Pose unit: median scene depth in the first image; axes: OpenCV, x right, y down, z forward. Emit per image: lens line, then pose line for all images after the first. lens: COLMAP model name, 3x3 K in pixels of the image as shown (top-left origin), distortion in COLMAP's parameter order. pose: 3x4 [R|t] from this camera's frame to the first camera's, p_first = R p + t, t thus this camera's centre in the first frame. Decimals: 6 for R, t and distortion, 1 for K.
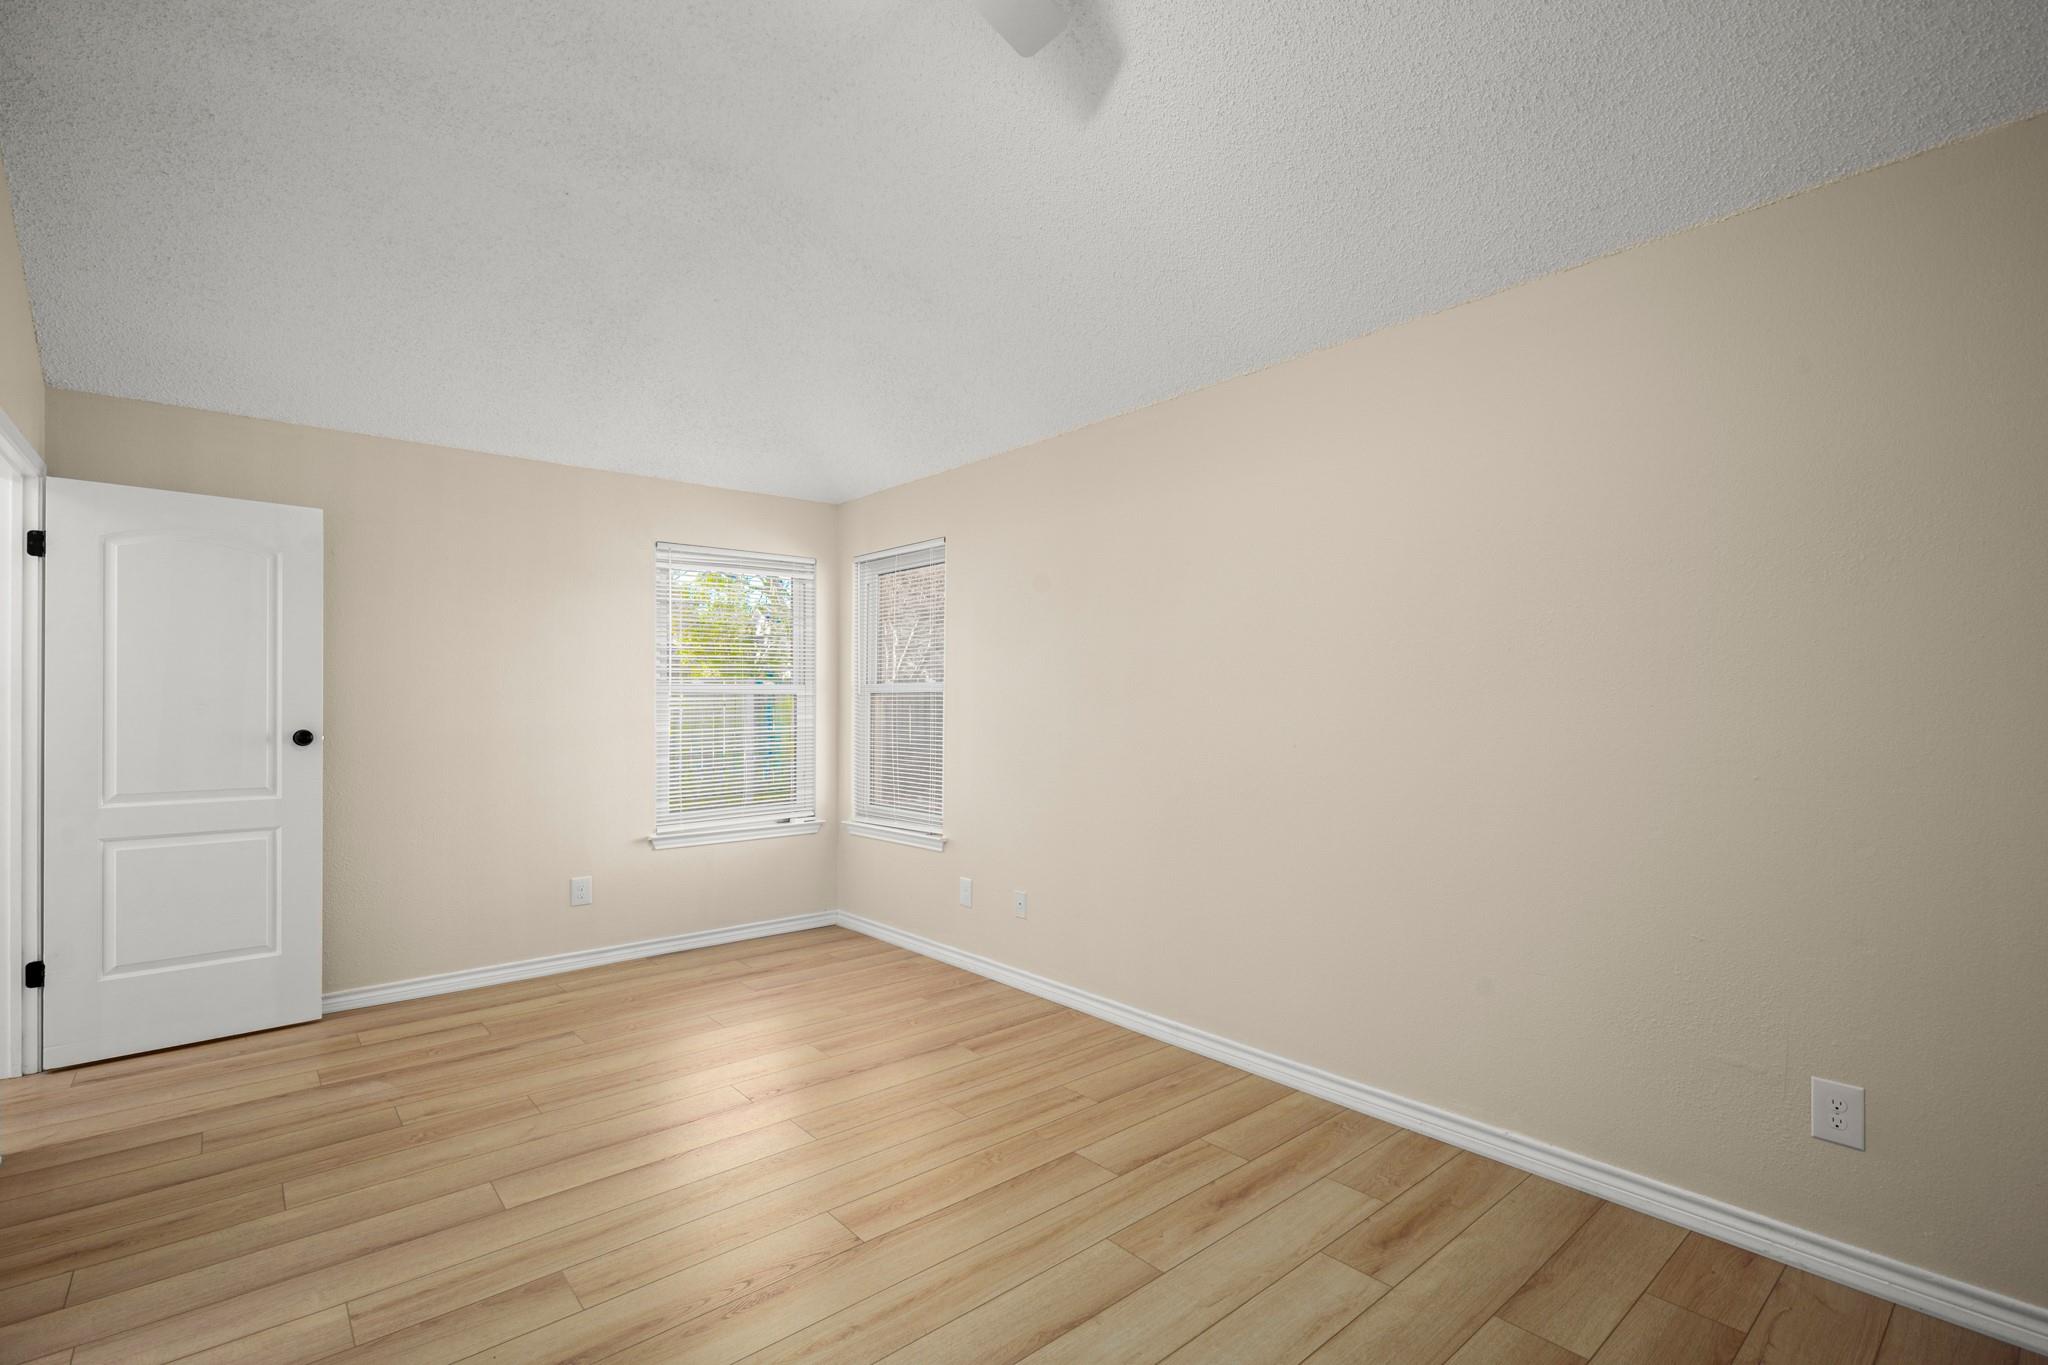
lens RADIAL K [[922.6, 0, 1034.4], [0, 922.6, 691.7], [0, 0, 1]] dist [0.000295, -0.002542]
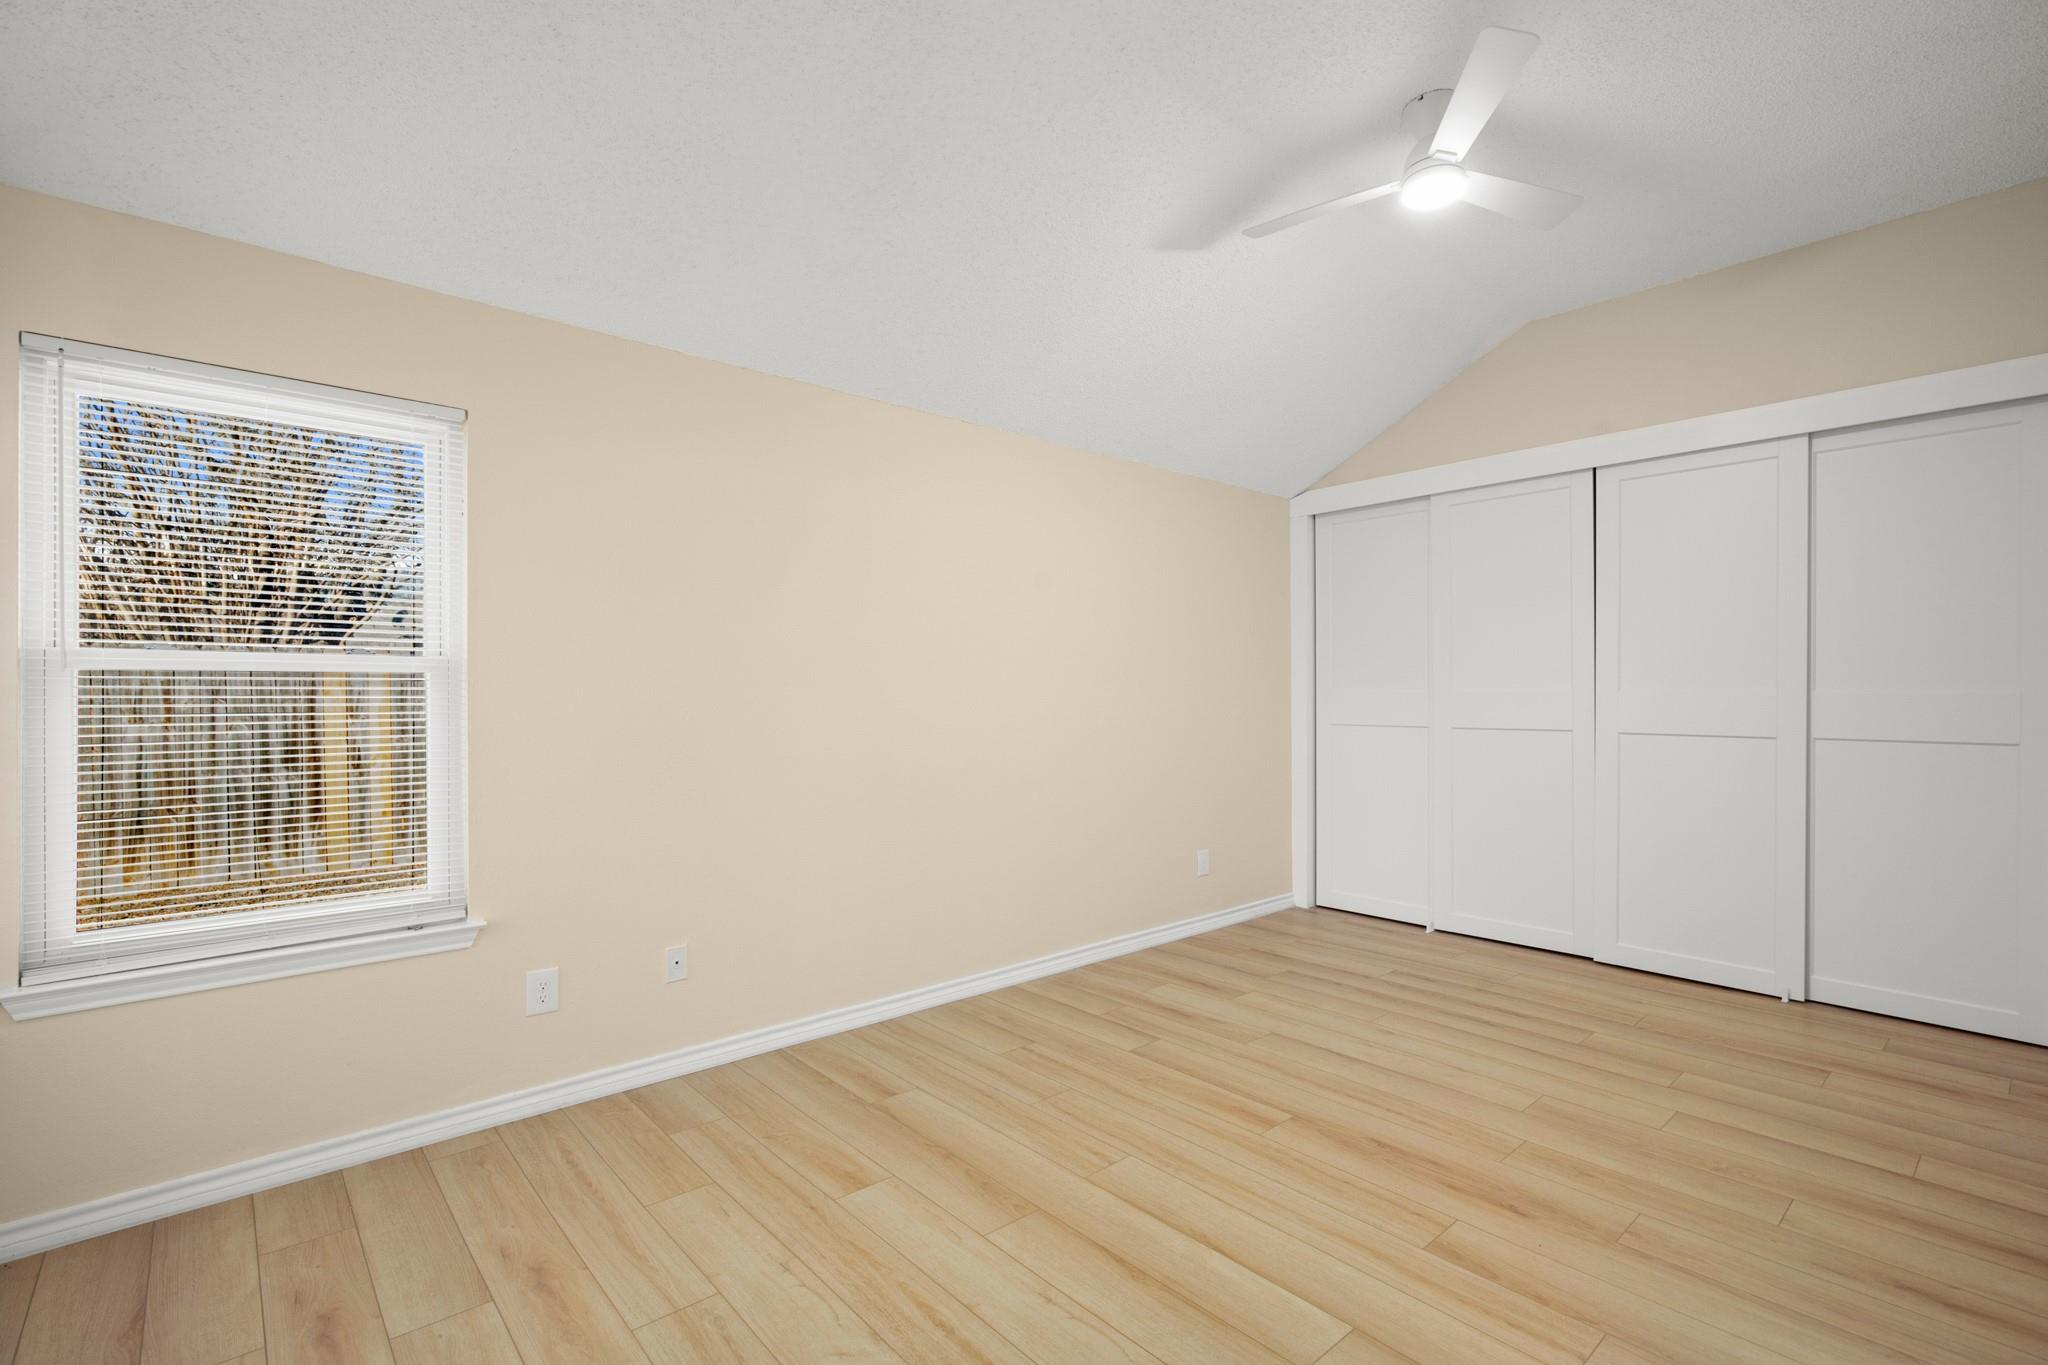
lens RADIAL K [[922.6, 0, 1034.8], [0, 922.6, 692.5], [0, 0, 1]] dist [0.000295, -0.002542]
pose [[-0.001899, 0.006066, 0.999980, -0.947286], [-0.008726, 0.999943, -0.006082, 0.017067], [-0.999960, -0.008737, -0.001846, 0.887068]]
